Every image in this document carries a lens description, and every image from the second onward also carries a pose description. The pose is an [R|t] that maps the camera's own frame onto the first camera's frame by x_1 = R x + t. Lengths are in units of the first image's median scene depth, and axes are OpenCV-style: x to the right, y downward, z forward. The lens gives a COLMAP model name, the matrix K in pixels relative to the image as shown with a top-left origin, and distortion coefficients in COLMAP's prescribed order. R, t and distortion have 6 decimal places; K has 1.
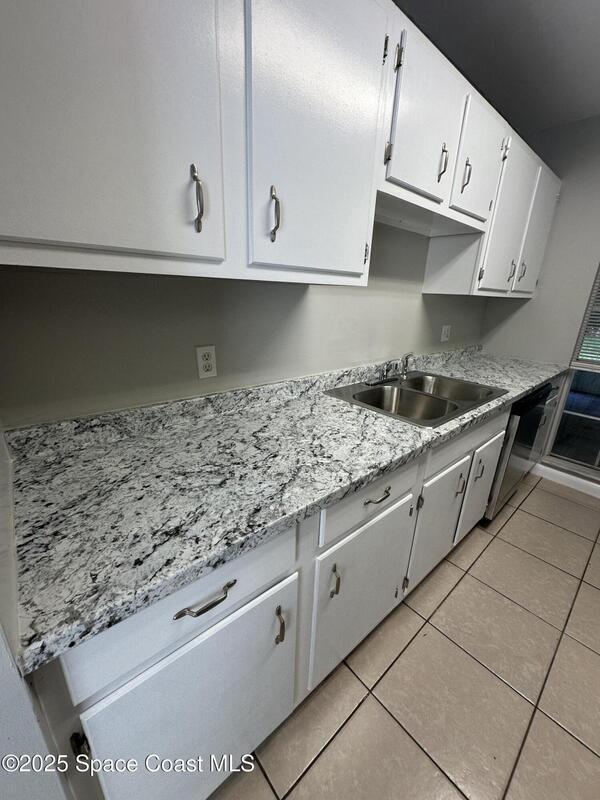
lens RADIAL K [[318.7, 0, 301.8], [0, 318.7, 400.5], [0, 0, 1]] dist [-0.005922, 0.000323]
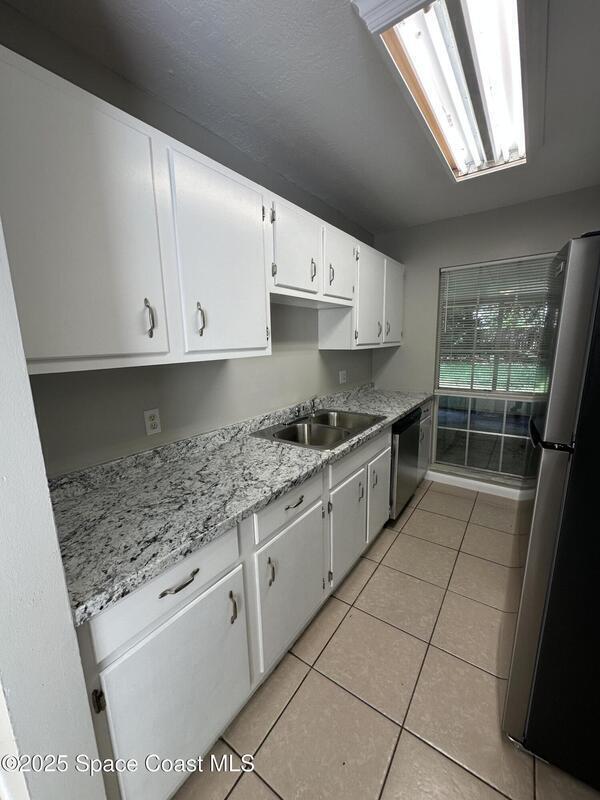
lens RADIAL K [[318.7, 0, 301.8], [0, 318.7, 400.5], [0, 0, 1]] dist [-0.005922, 0.000323]
pose [[0.969417, -0.099327, 0.224421, 0.000195], [0.128510, 0.984496, -0.119385, 0.023141], [-0.209083, 0.144574, 0.967152, -0.359469]]
